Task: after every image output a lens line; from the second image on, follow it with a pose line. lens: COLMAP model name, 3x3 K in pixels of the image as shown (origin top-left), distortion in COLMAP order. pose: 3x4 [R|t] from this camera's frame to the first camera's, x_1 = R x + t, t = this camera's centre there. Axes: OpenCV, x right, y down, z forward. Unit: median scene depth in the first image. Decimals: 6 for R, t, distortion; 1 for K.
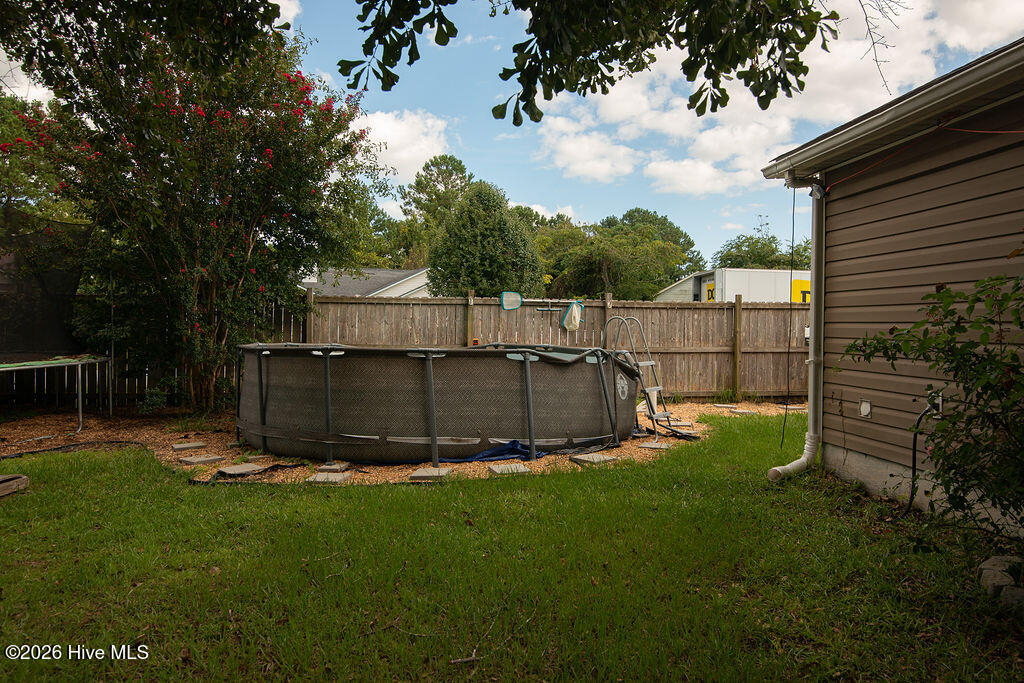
lens RADIAL K [[689.3, 0, 519.8], [0, 689.3, 344.6], [0, 0, 1]] dist [0.000440, 0.000205]
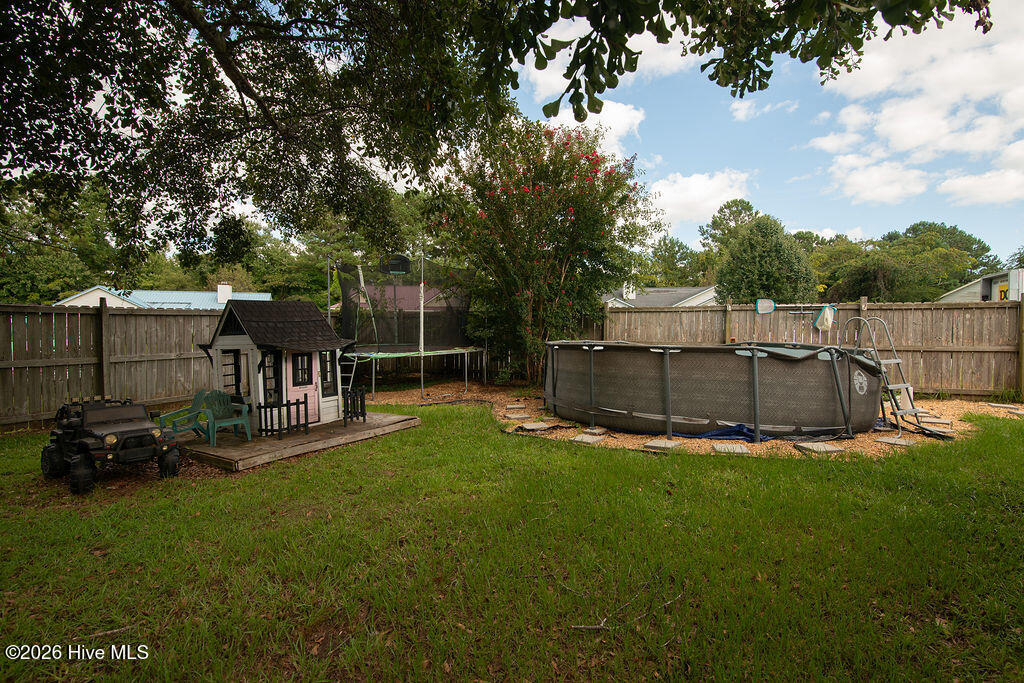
lens RADIAL K [[471.0, 0, 516.5], [0, 471.0, 344.0], [0, 0, 1]] dist [-0.017155, 0.000996]
pose [[0.852121, 0.008453, -0.523277, 0.062232], [-0.005393, 0.999958, 0.007371, -0.001163], [0.523317, -0.003459, 0.852131, 0.087421]]
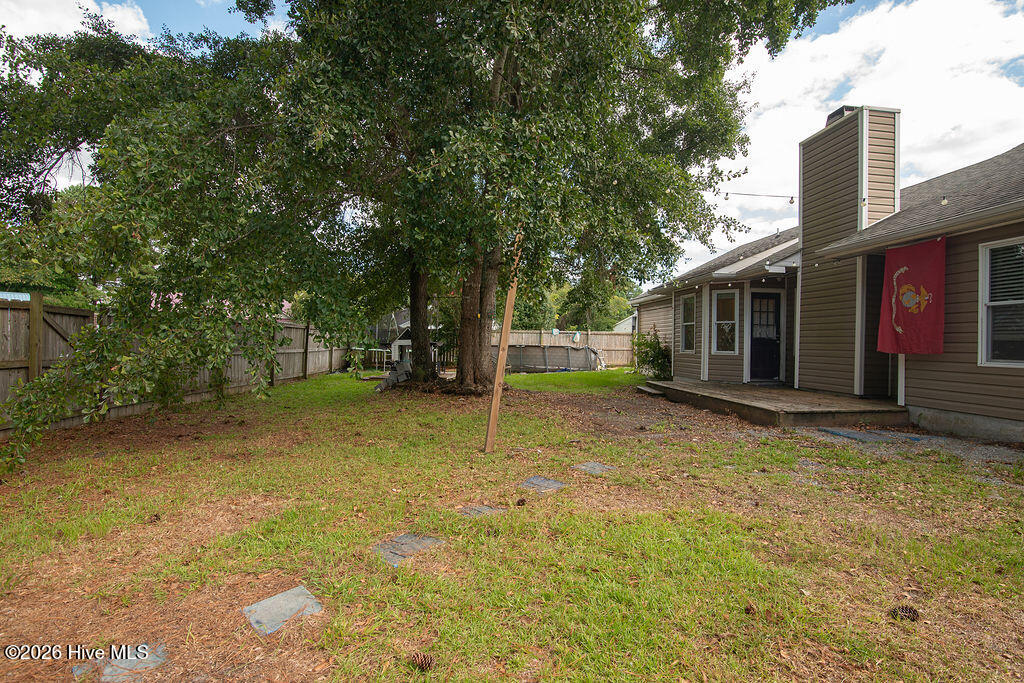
lens RADIAL K [[471.0, 0, 516.5], [0, 471.0, 344.0], [0, 0, 1]] dist [-0.017155, 0.000996]
pose [[0.999673, 0.007186, -0.024534, -0.173374], [-0.007758, 0.999698, -0.023311, 0.048677], [0.024360, 0.023494, 0.999427, -1.337277]]
